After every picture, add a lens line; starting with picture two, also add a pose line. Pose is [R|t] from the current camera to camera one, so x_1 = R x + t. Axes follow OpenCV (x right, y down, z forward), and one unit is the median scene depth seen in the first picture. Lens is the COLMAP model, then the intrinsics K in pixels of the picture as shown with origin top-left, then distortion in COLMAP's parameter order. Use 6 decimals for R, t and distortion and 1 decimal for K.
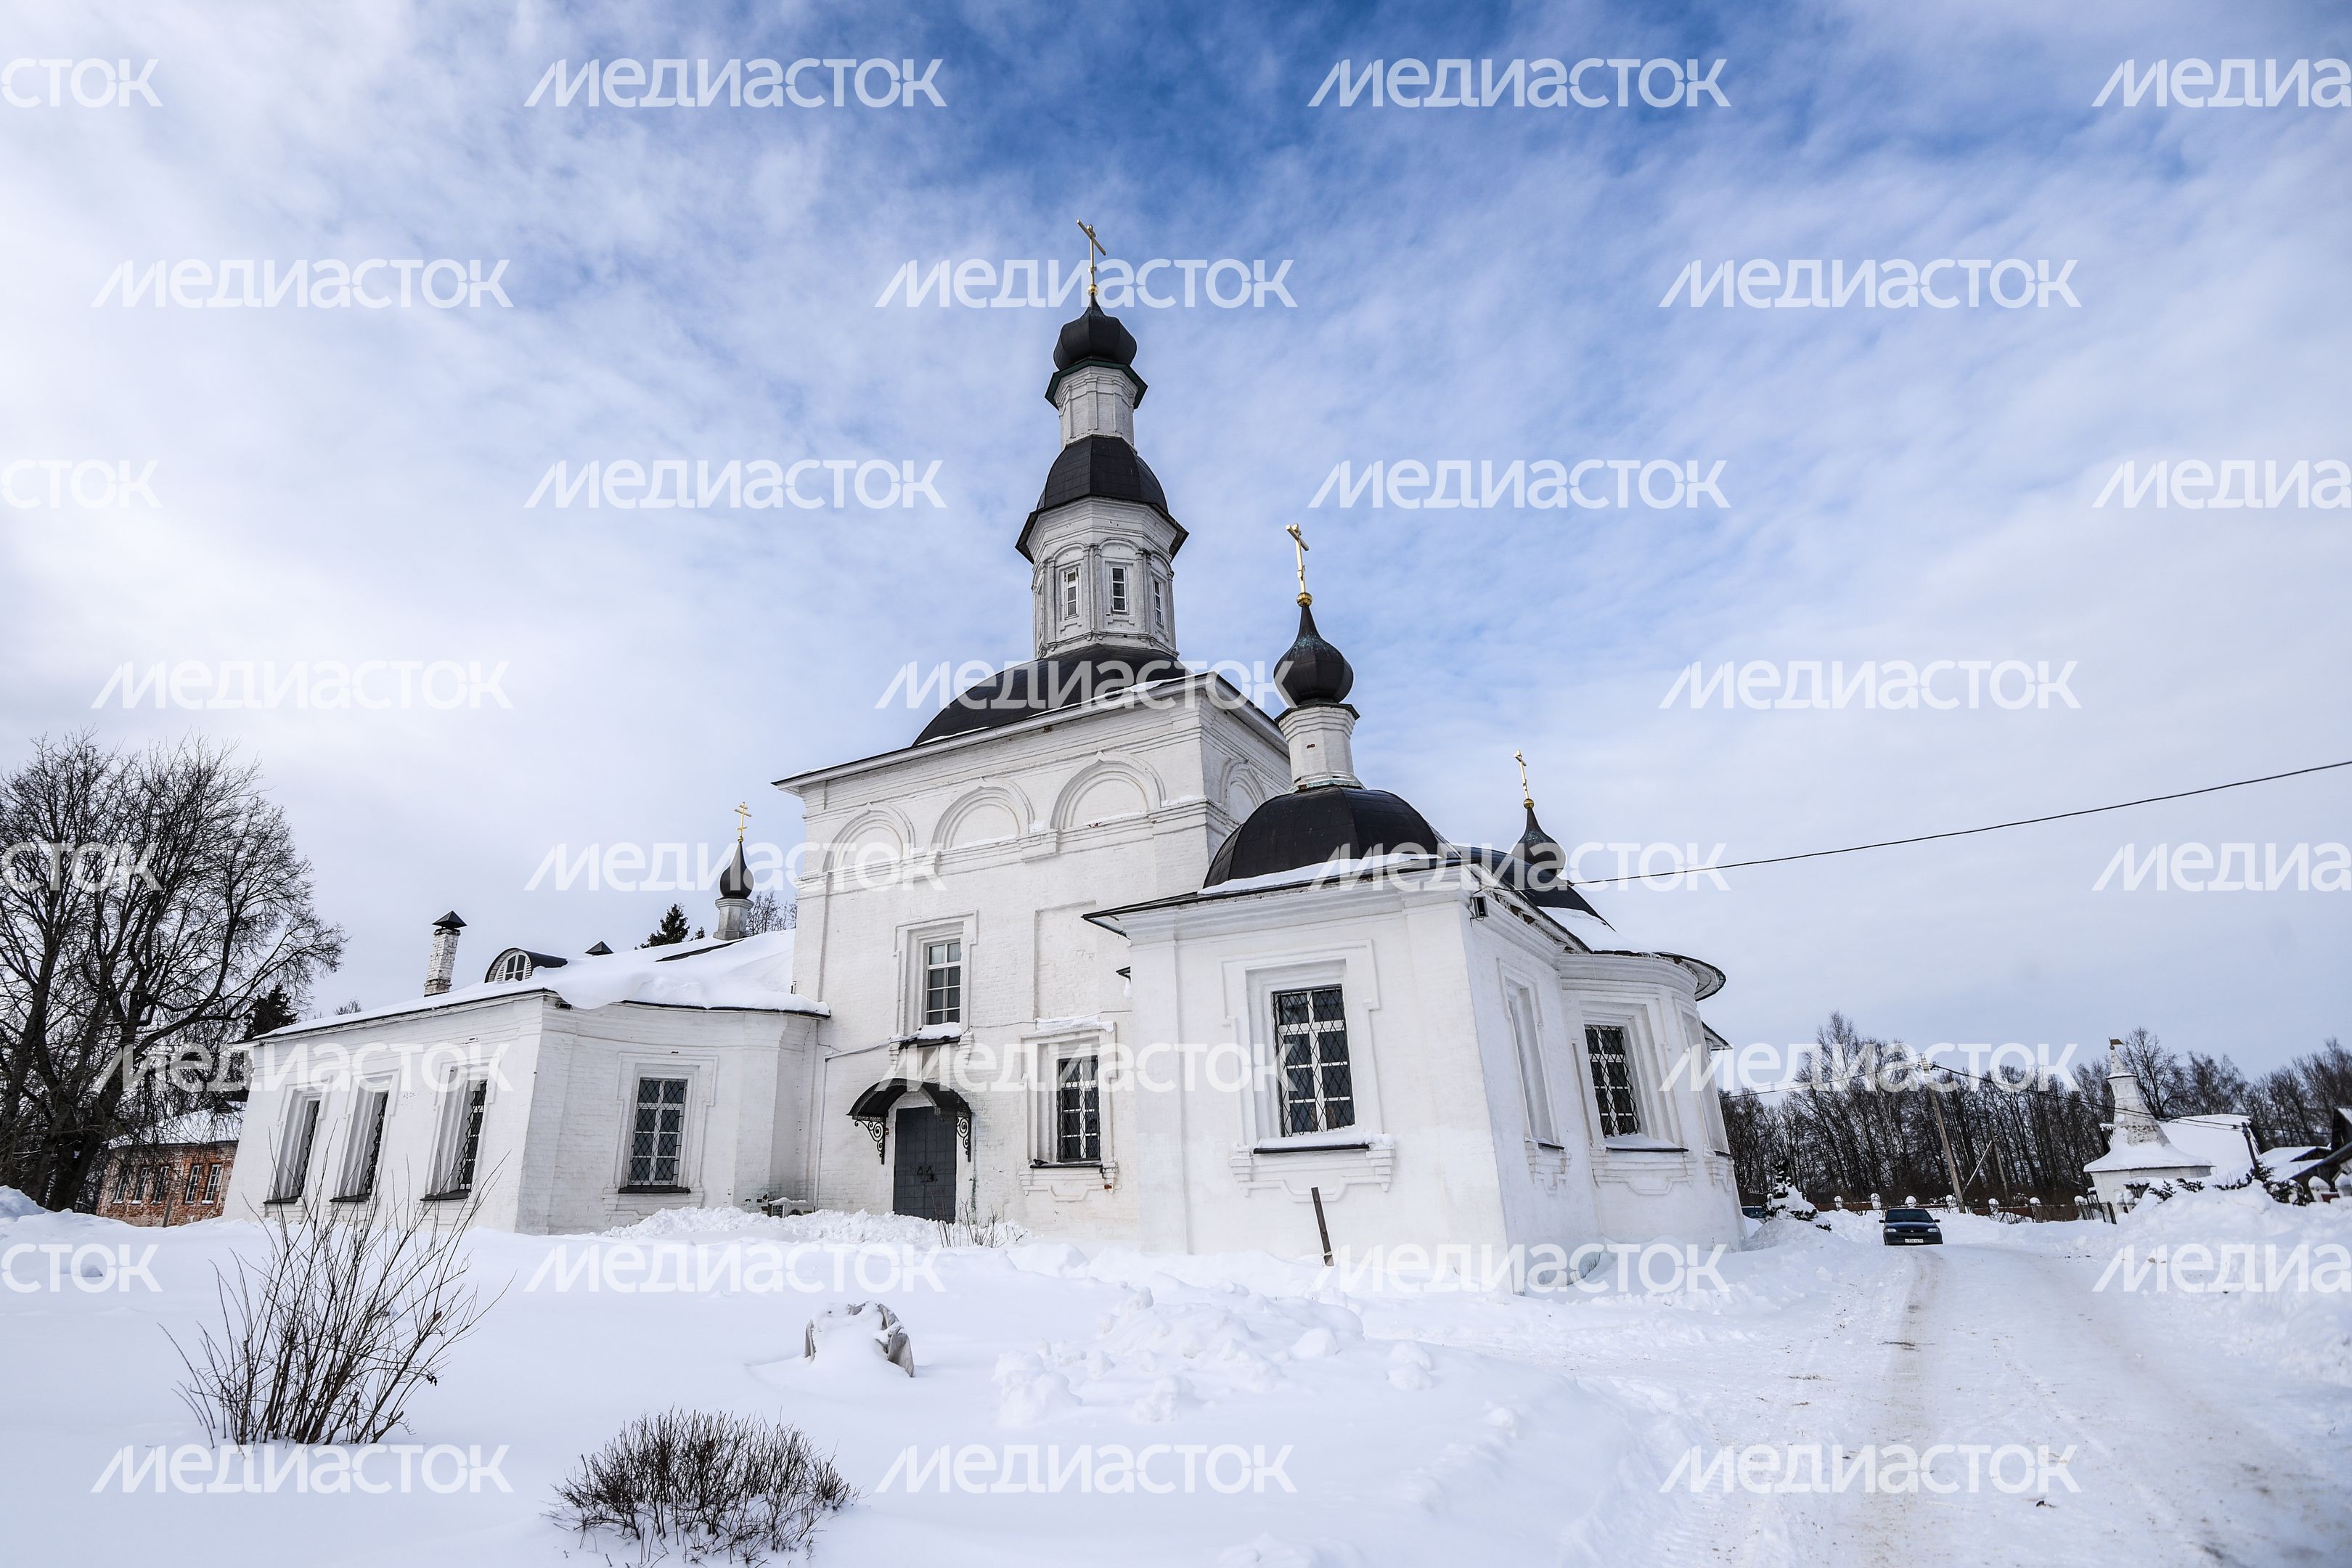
lens RADIAL K [[1167.5, 0, 1072.3], [0, 1167.5, 744.1], [0, 0, 1]] dist [0.024922, -0.042575]
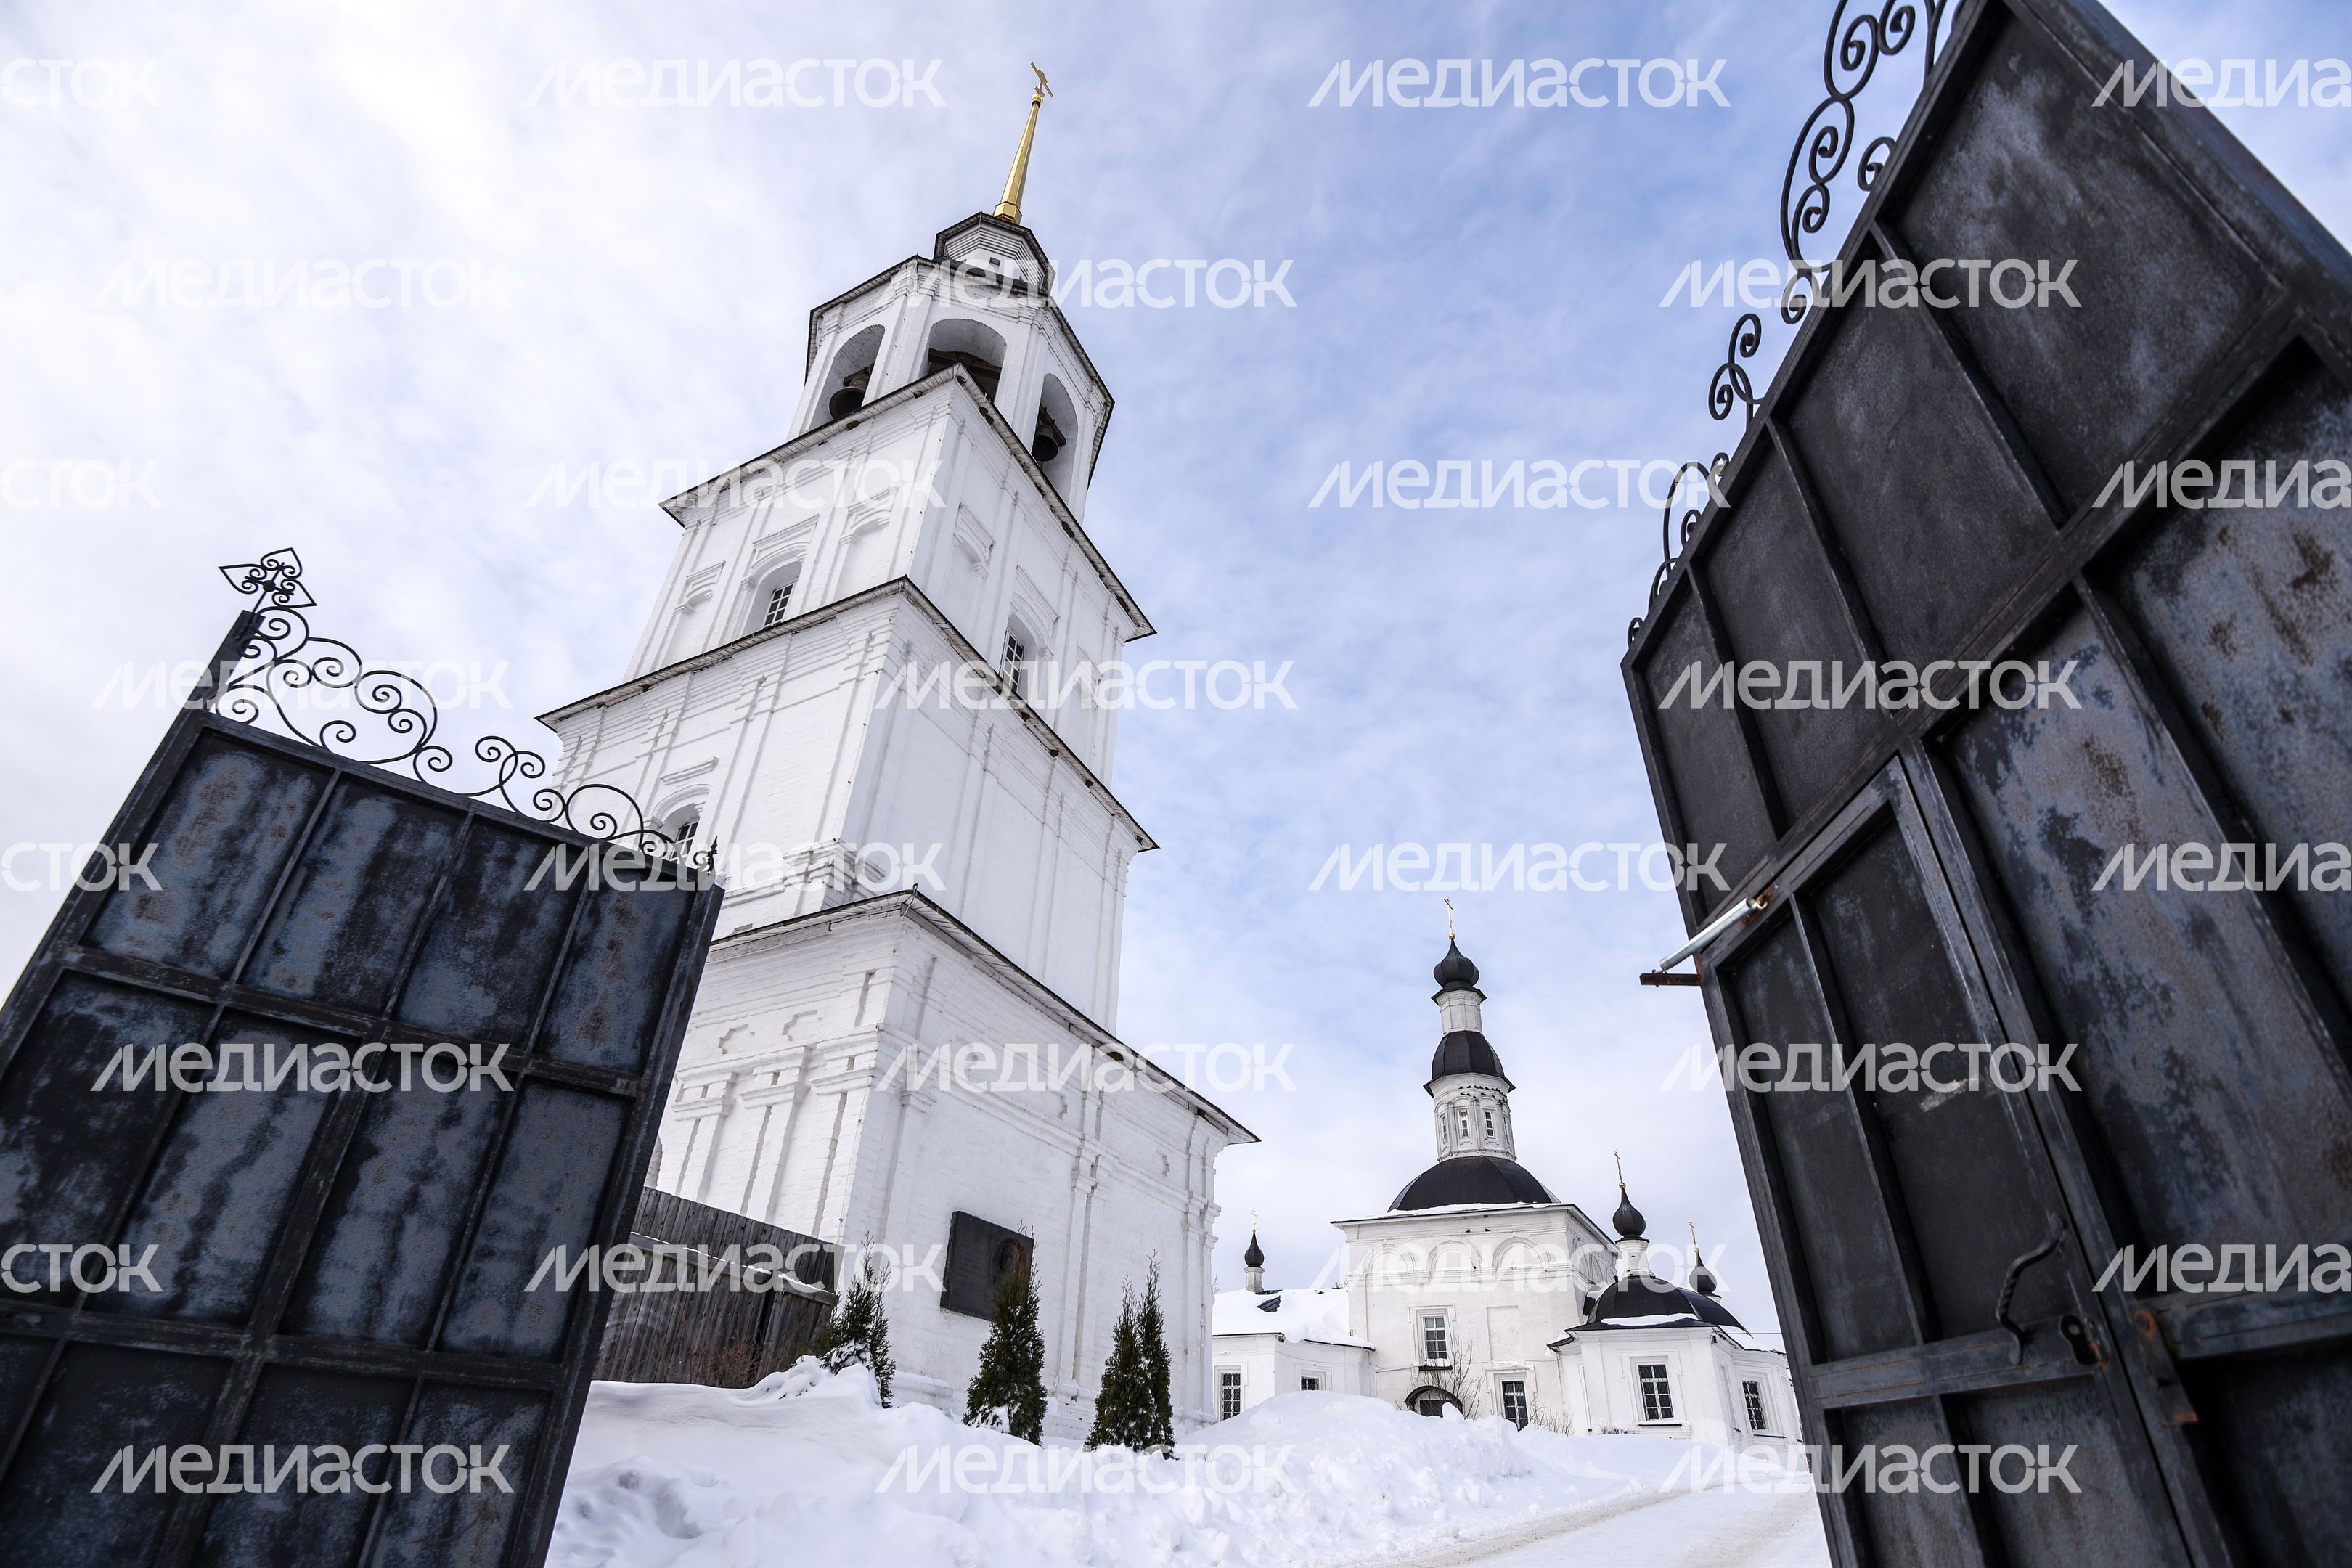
lens RADIAL K [[1102.5, 0, 1158.7], [0, 1102.5, 784.8], [0, 0, 1]] dist [-0.014394, -0.015583]
pose [[0.997698, 0.064827, -0.019911, -0.665524], [-0.067557, 0.975720, -0.208341, -0.342432], [0.005921, 0.209207, 0.977853, -1.213463]]
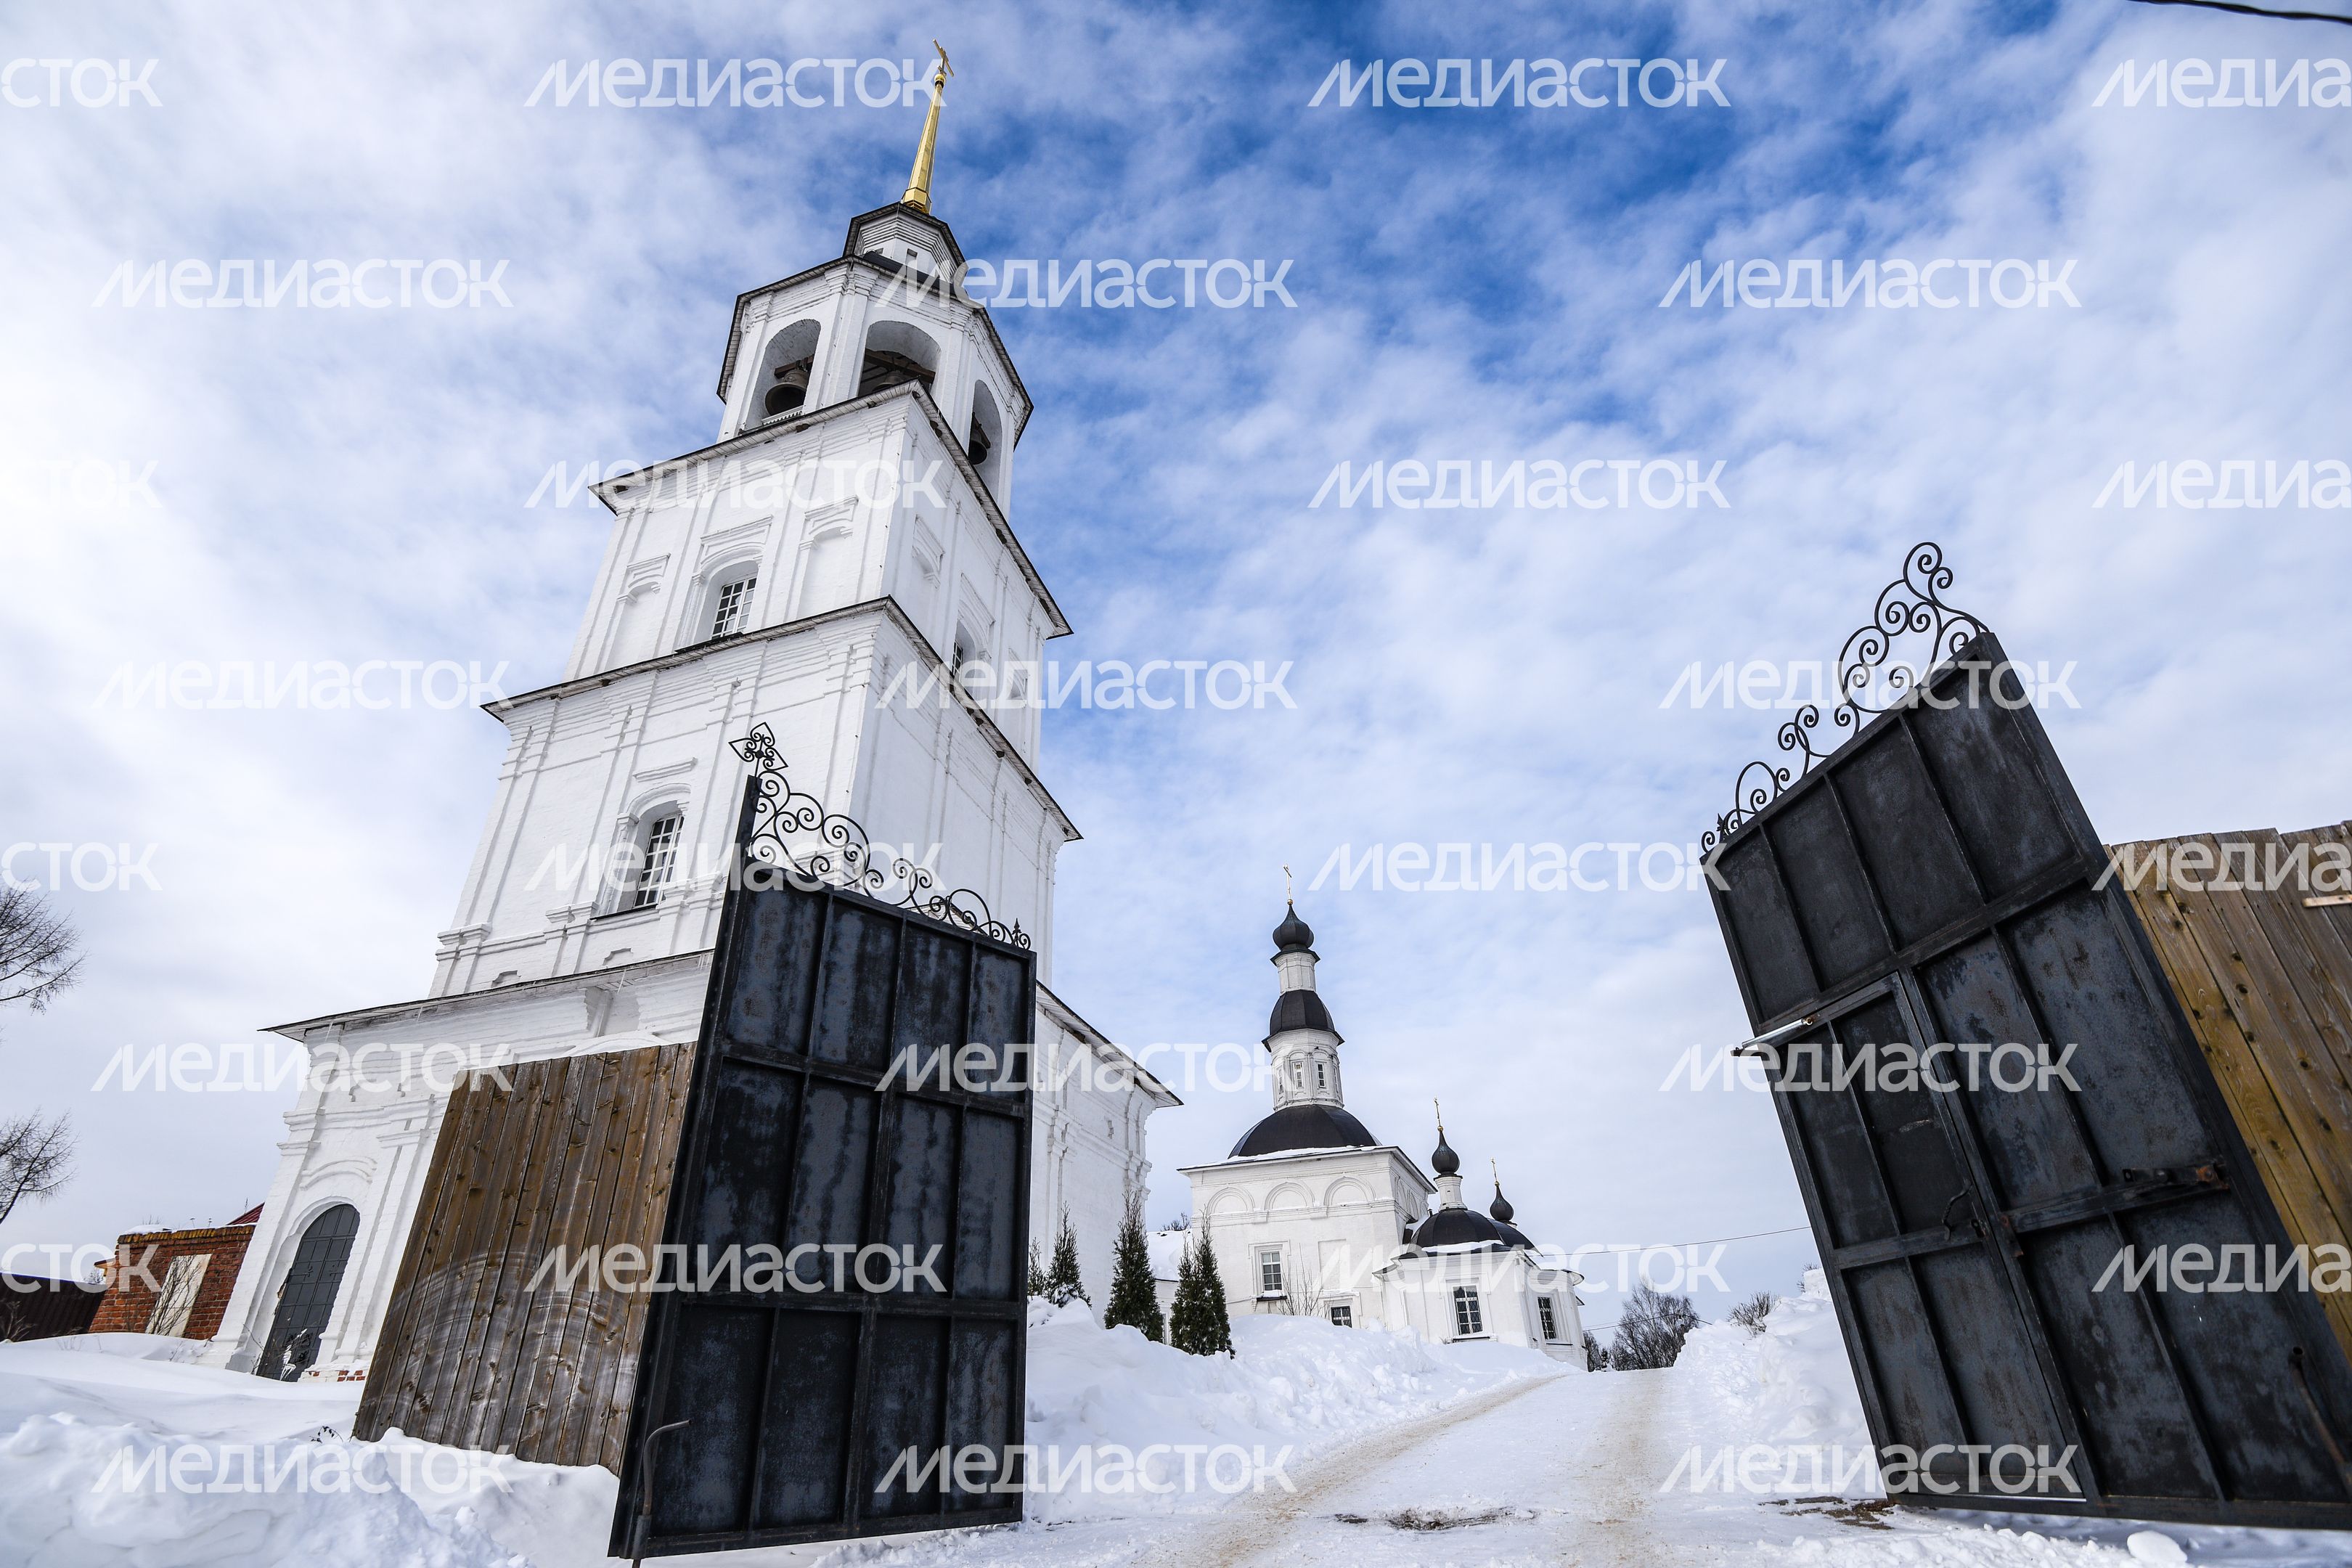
lens RADIAL K [[1095.5, 0, 1164.7], [0, 1095.5, 788.1], [0, 0, 1]] dist [0.000558, -0.030295]
pose [[0.984971, 0.087668, 0.148816, -0.758291], [-0.060689, 0.982335, -0.177014, -0.355895], [-0.161706, 0.165322, 0.972892, -1.291535]]
